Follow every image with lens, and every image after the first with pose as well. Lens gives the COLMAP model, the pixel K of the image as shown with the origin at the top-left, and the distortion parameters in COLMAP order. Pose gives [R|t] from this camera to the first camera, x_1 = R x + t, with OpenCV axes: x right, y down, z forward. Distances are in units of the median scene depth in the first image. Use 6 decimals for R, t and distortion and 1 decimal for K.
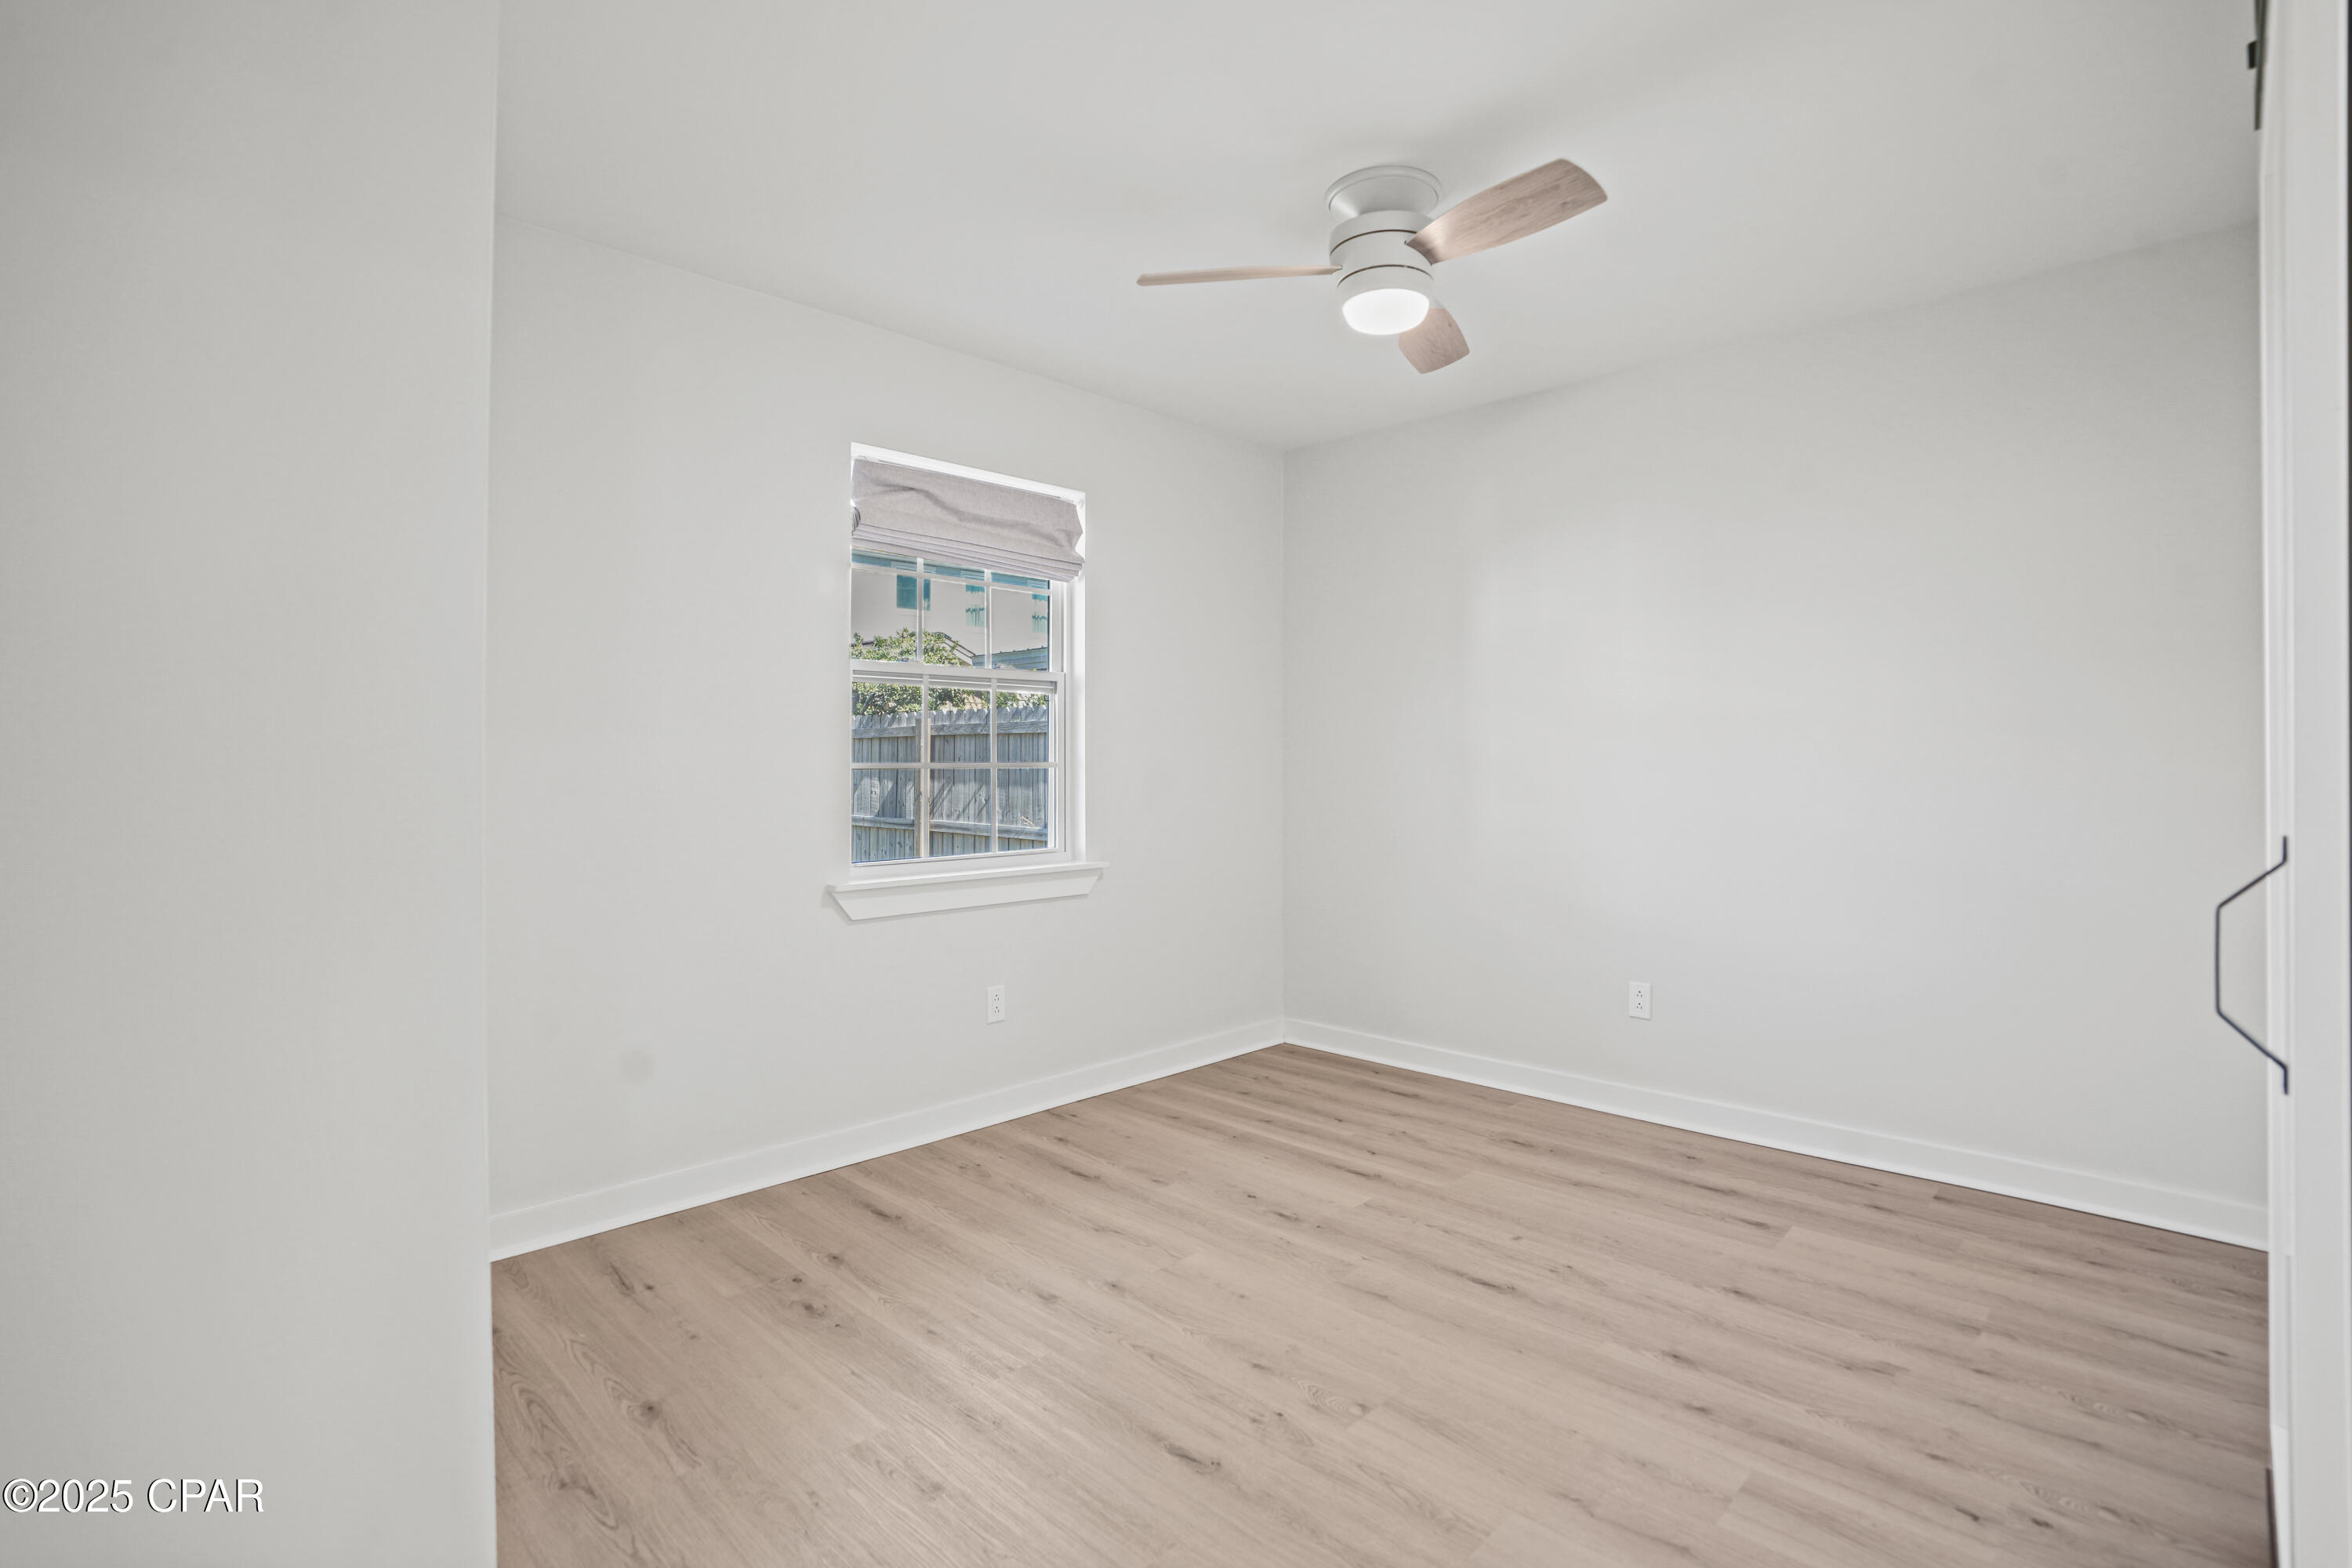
lens RADIAL K [[1093.7, 0, 1176.5], [0, 1093.7, 765.6], [0, 0, 1]] dist [-0.046715, 0.019736]
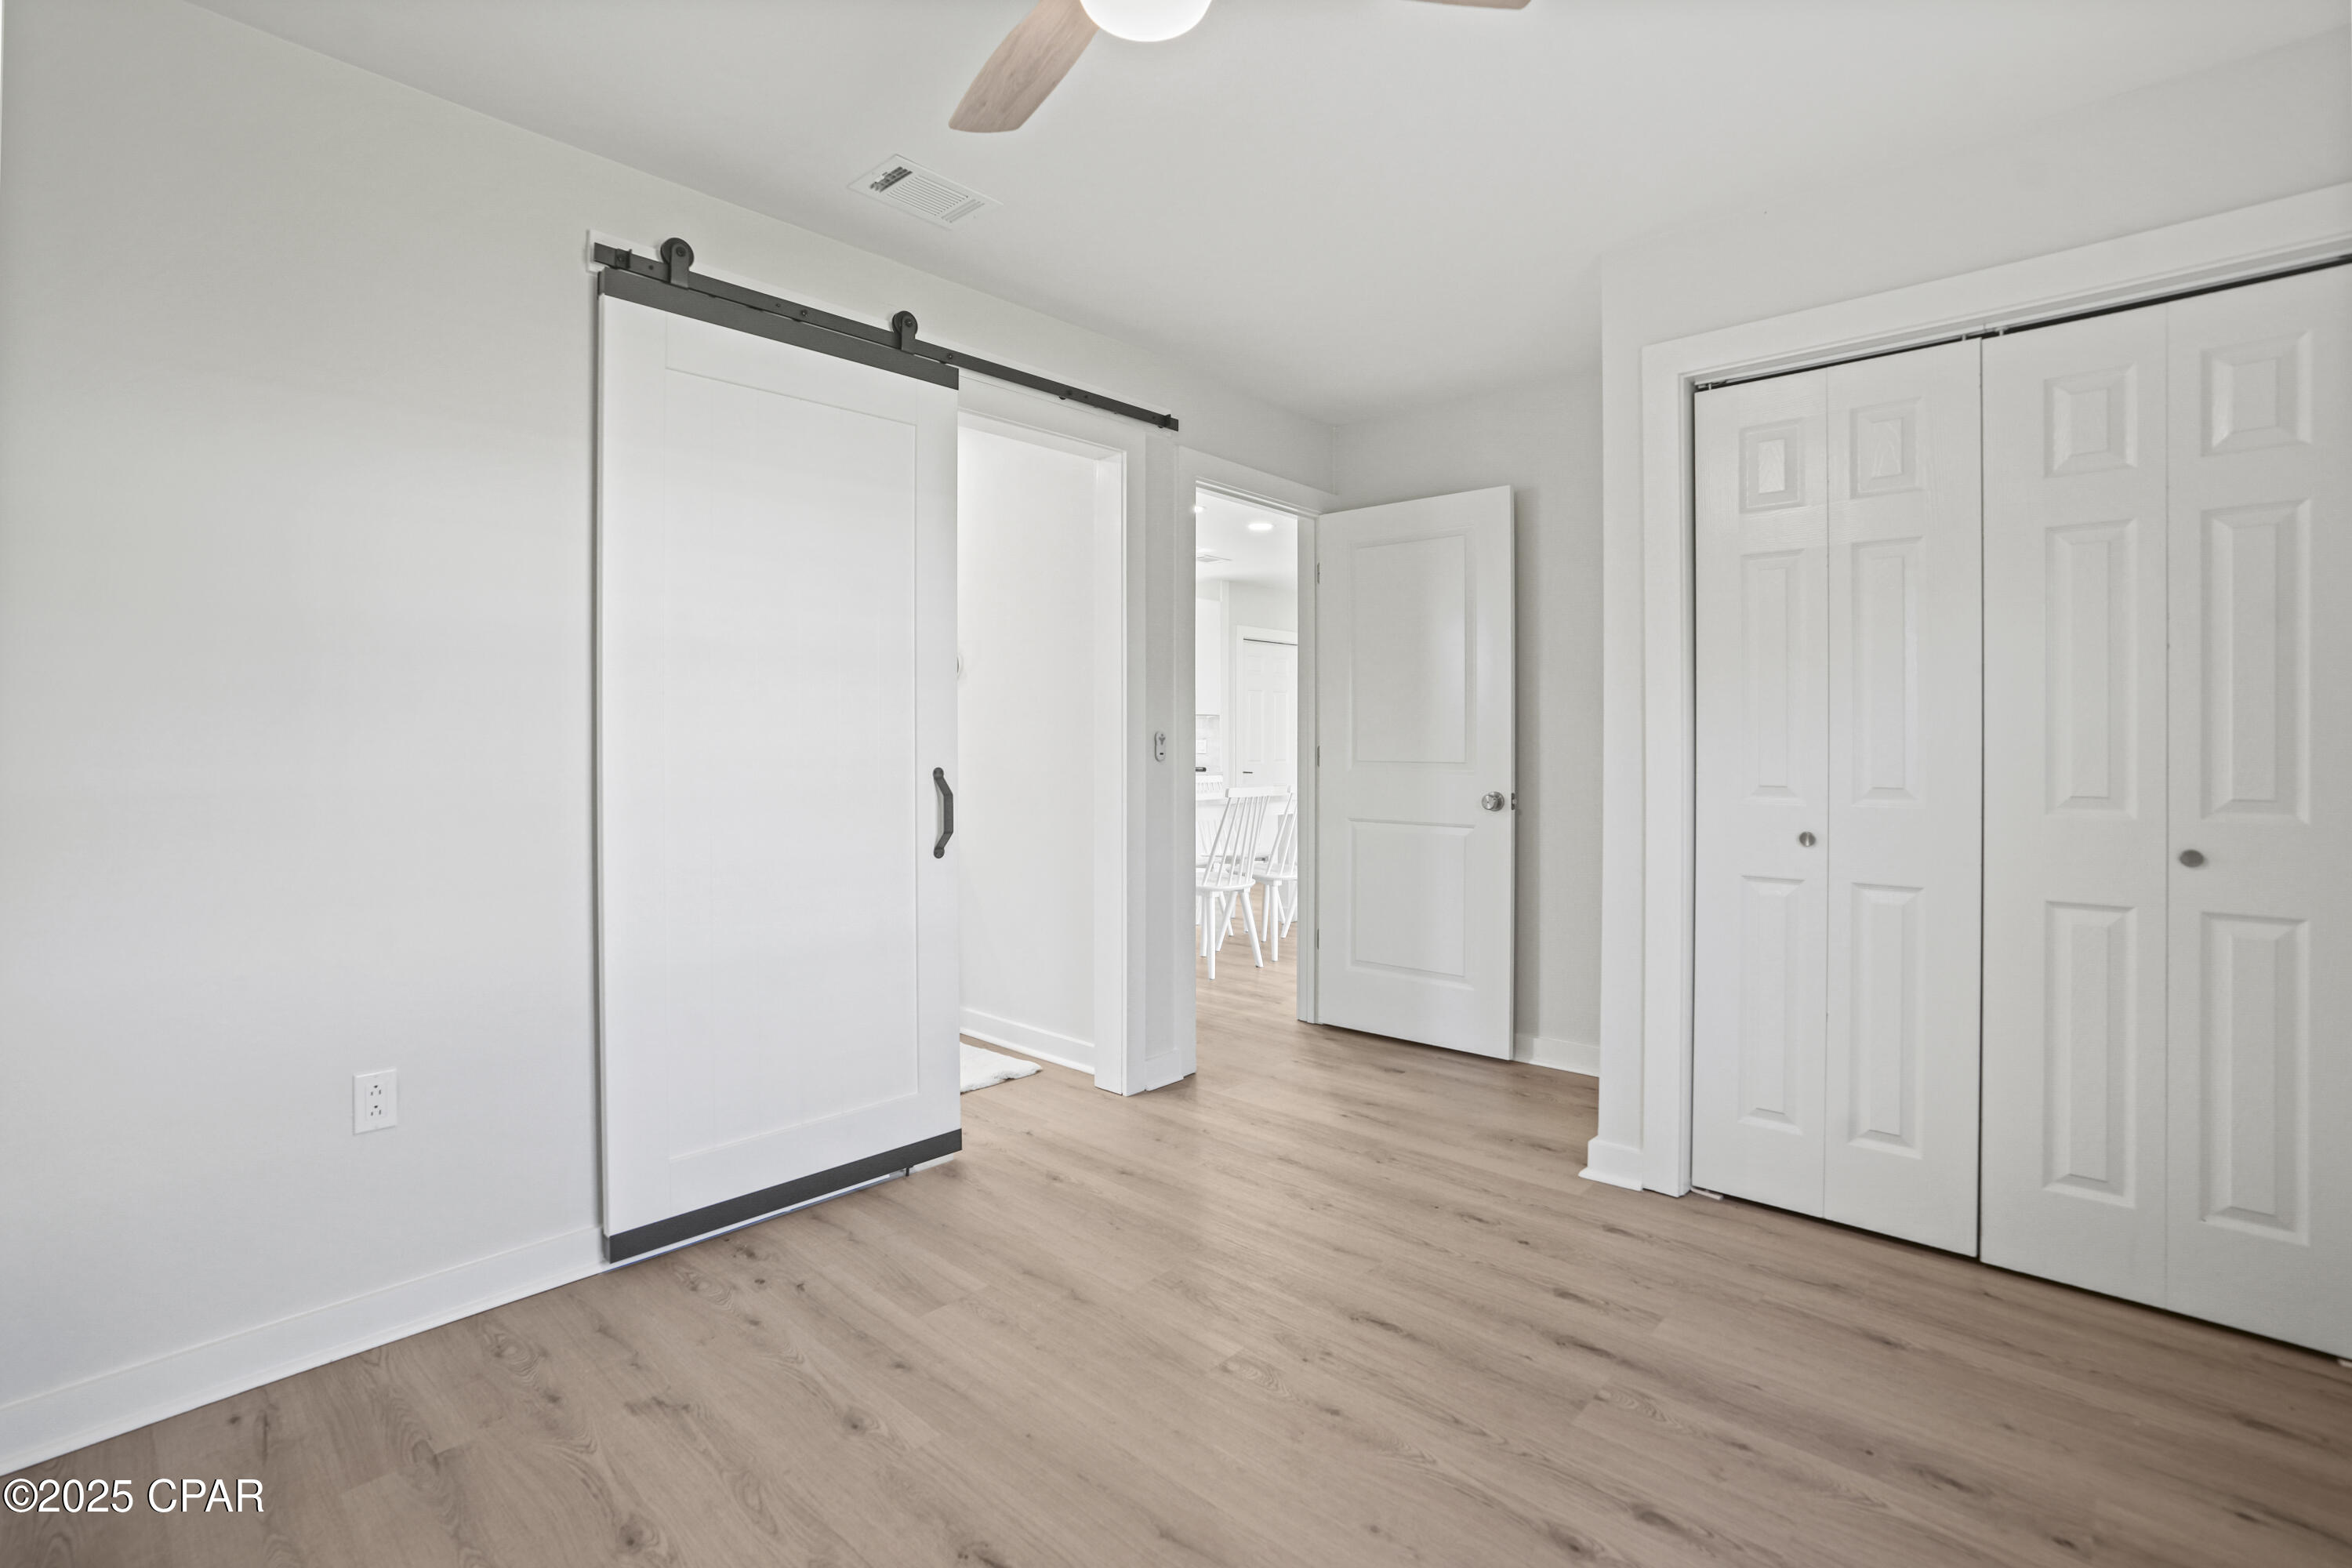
lens RADIAL K [[1093.7, 0, 1146.9], [0, 1093.7, 744.1], [0, 0, 1]] dist [-0.046715, 0.019736]
pose [[-0.999995, 0.002150, 0.002137, 0.242419], [0.002164, 0.999977, 0.006376, -0.009599], [-0.002123, 0.006381, -0.999977, 2.011154]]
